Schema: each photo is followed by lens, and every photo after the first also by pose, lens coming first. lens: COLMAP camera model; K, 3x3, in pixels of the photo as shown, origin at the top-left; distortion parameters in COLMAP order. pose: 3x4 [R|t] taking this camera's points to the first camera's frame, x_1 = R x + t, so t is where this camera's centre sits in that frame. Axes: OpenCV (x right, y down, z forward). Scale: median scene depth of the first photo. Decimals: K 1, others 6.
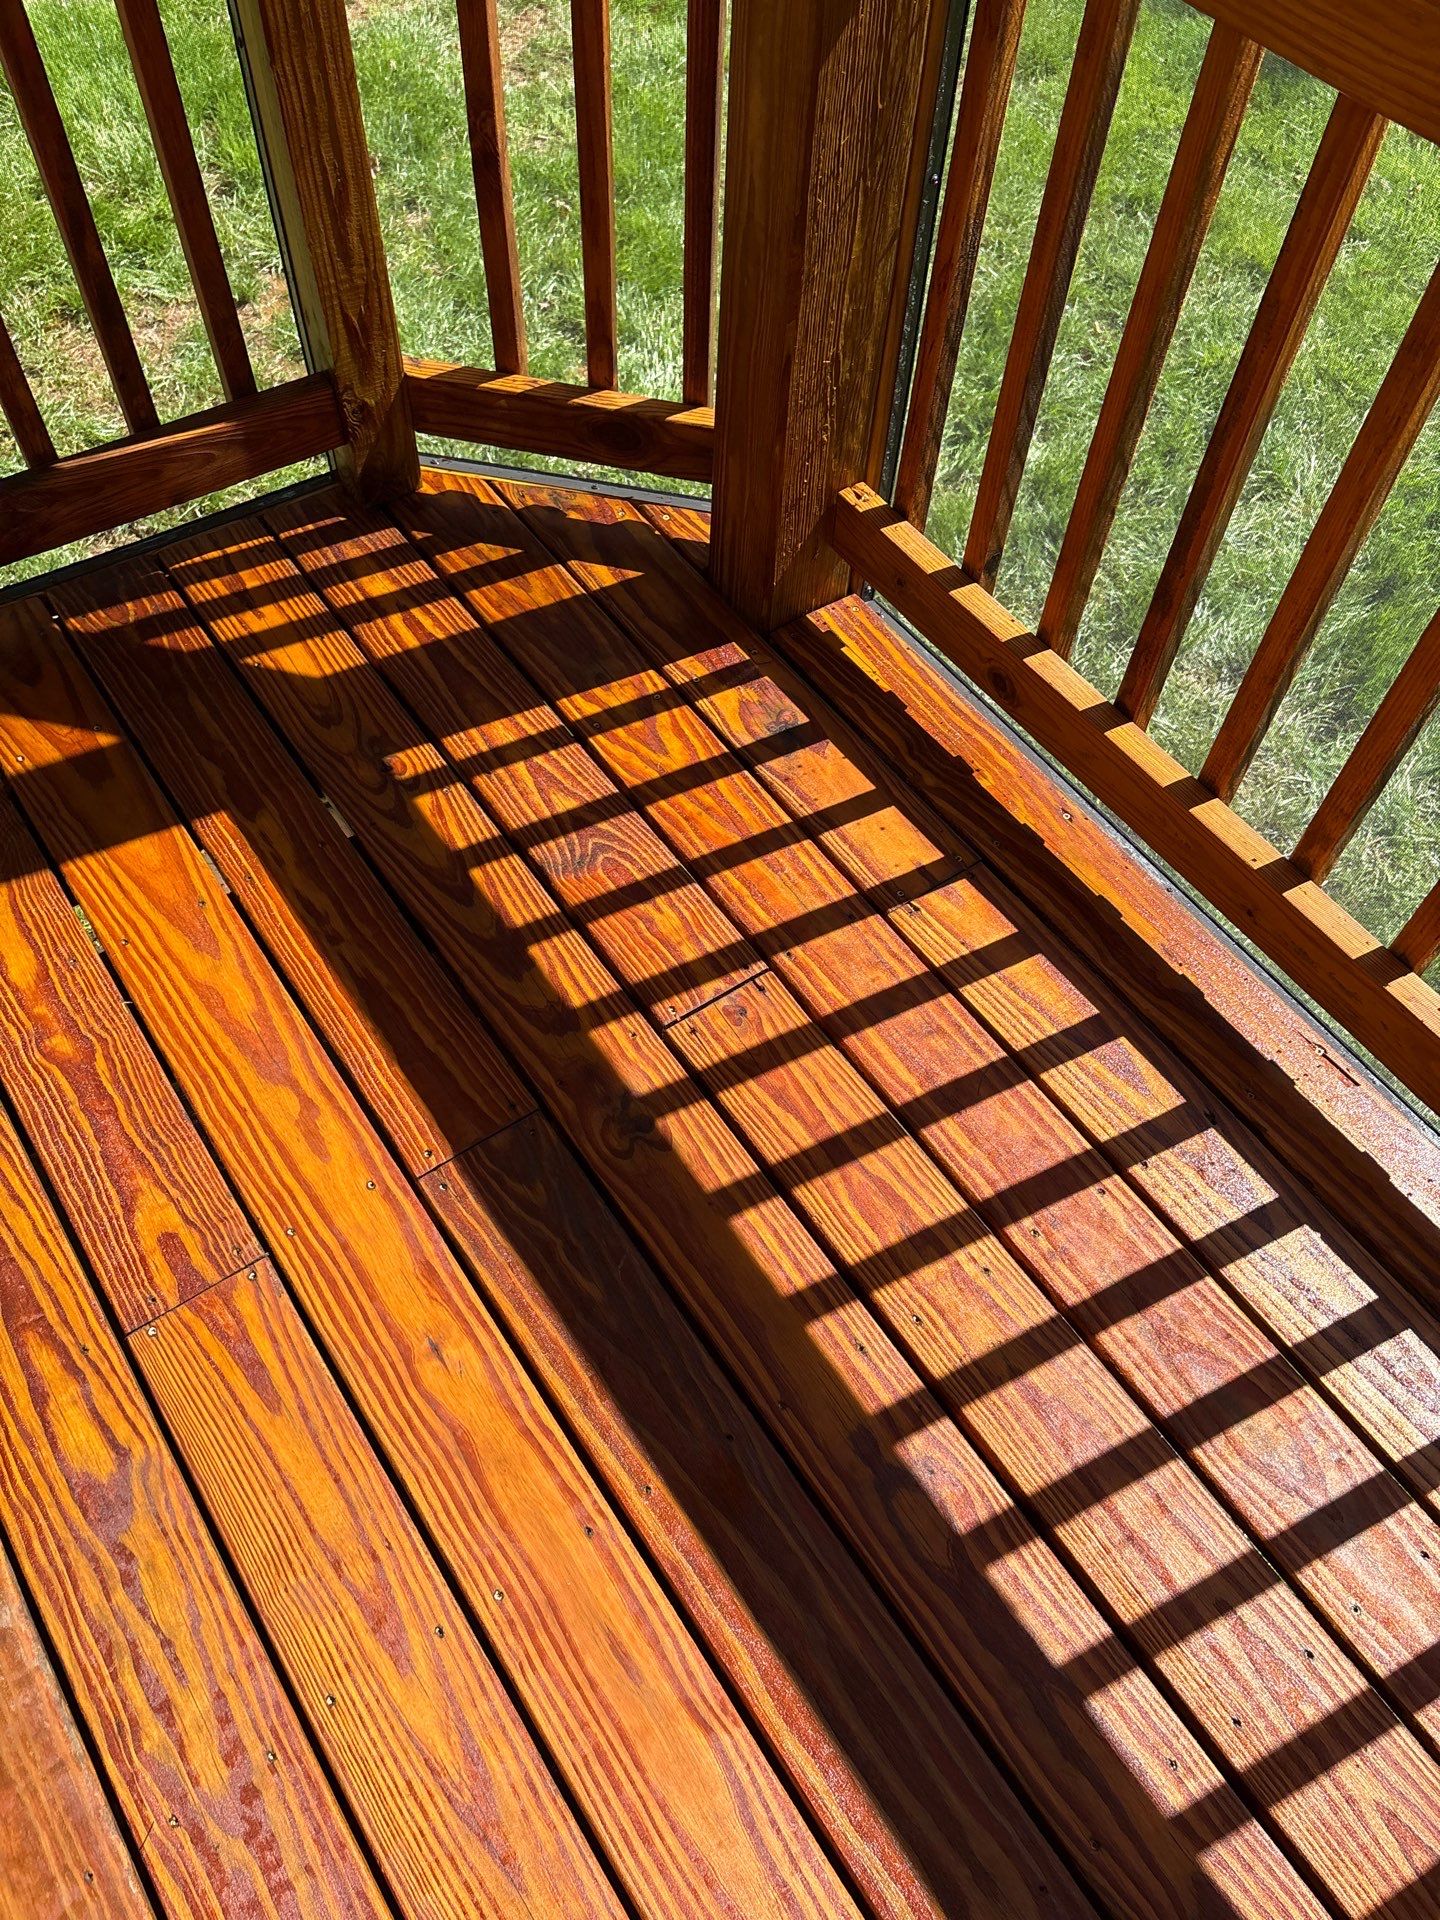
lens RADIAL K [[1452.0, 0, 729.6], [0, 1452.0, 950.0], [0, 0, 1]] dist [0.048328, -0.055418]
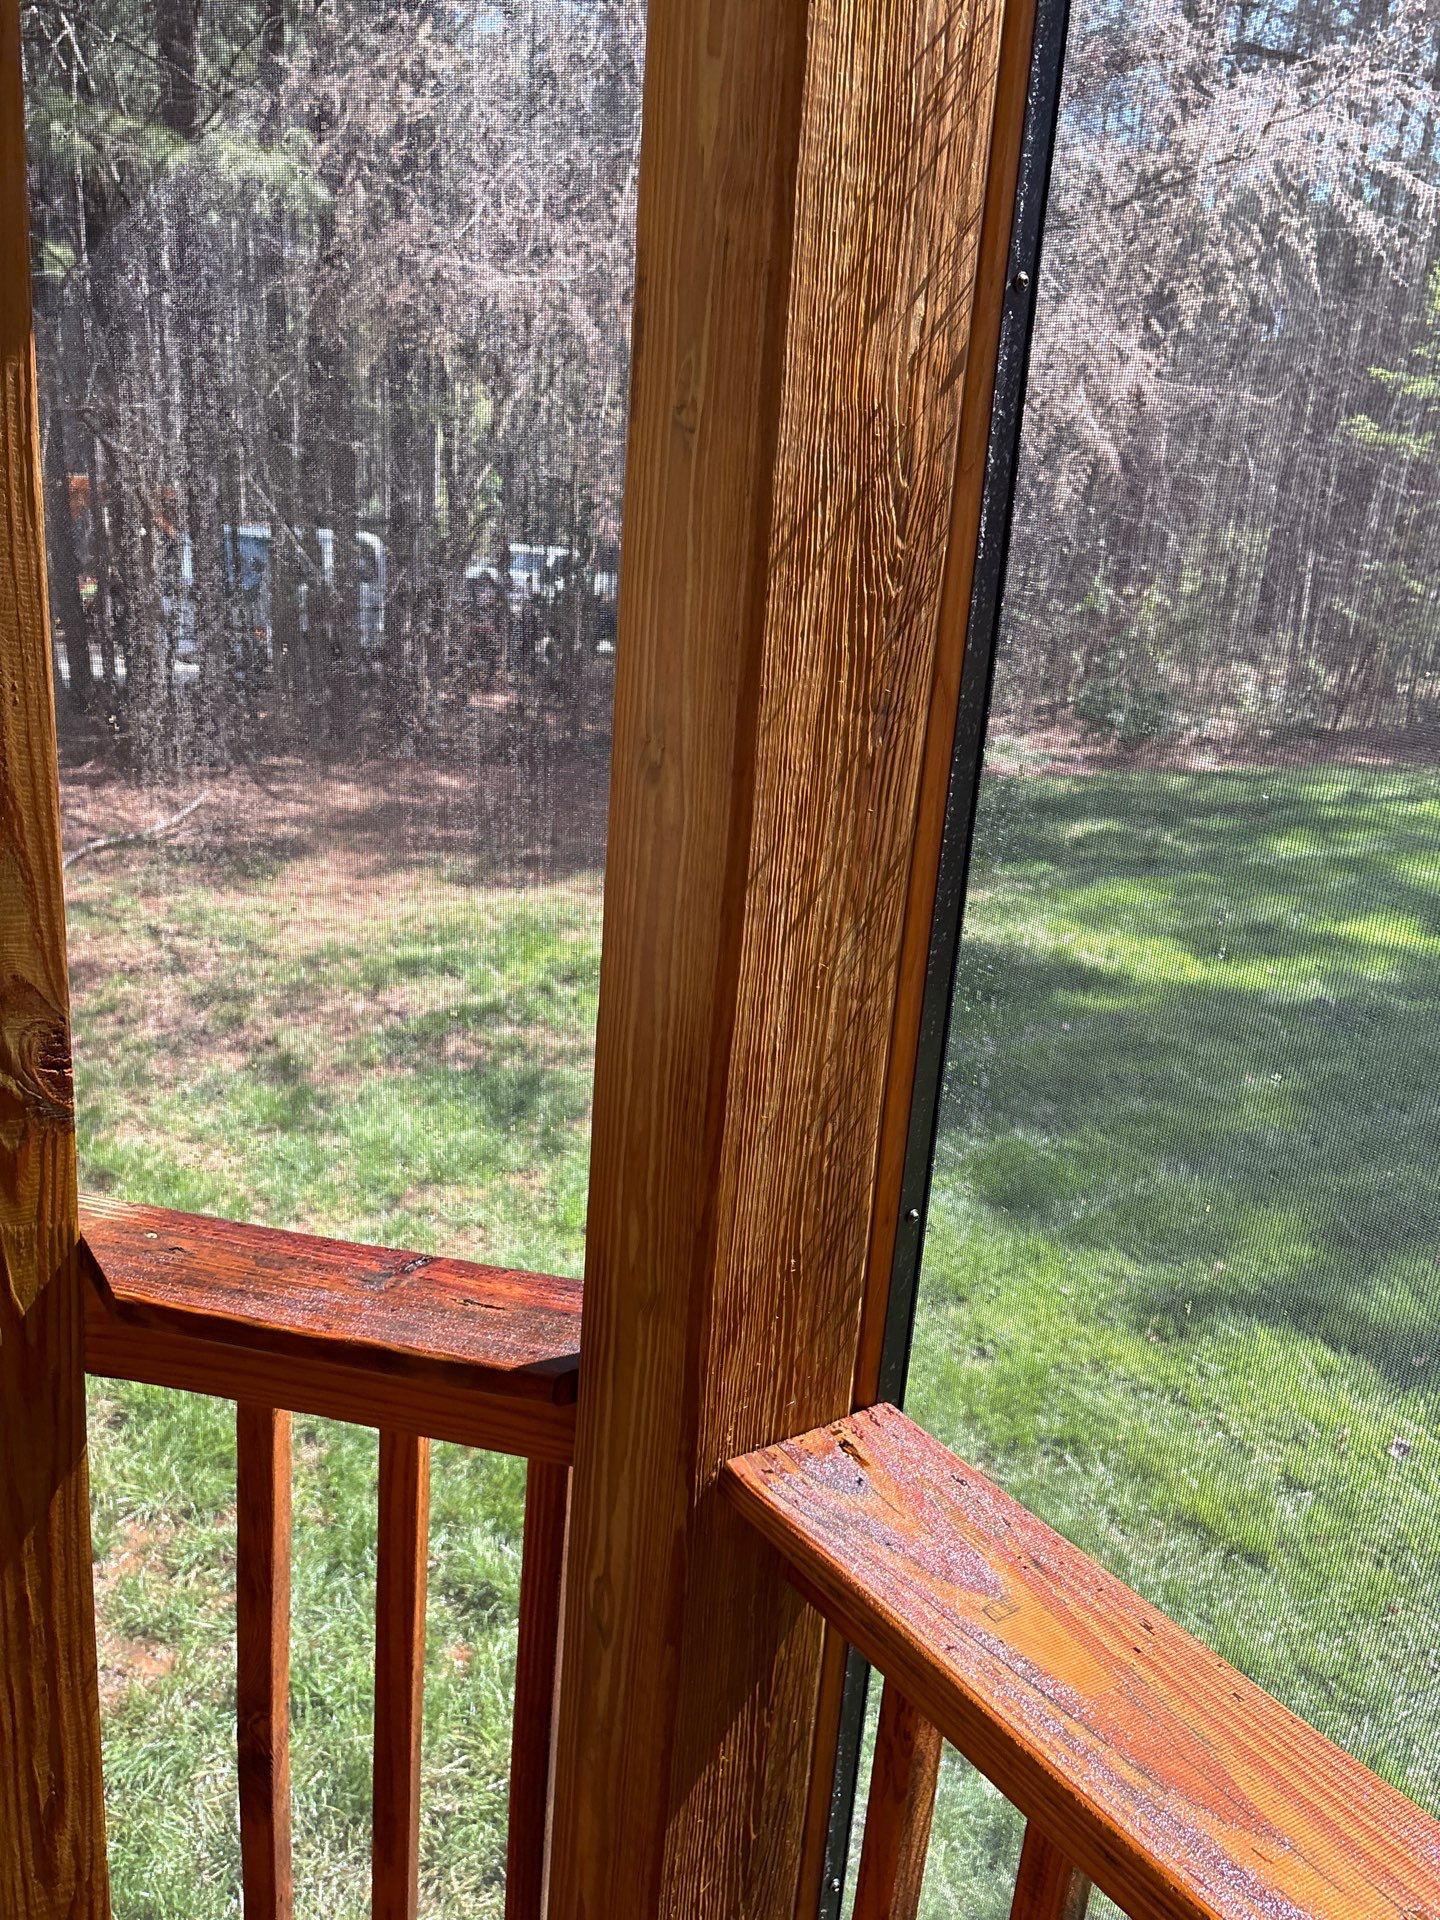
lens RADIAL K [[1452.0, 0, 729.6], [0, 1452.0, 950.0], [0, 0, 1]] dist [0.048328, -0.055418]
pose [[0.999139, 0.030287, 0.028367, 0.053705], [-0.005666, 0.776758, -0.629774, -0.437007], [-0.041108, 0.629070, 0.776261, 0.141790]]
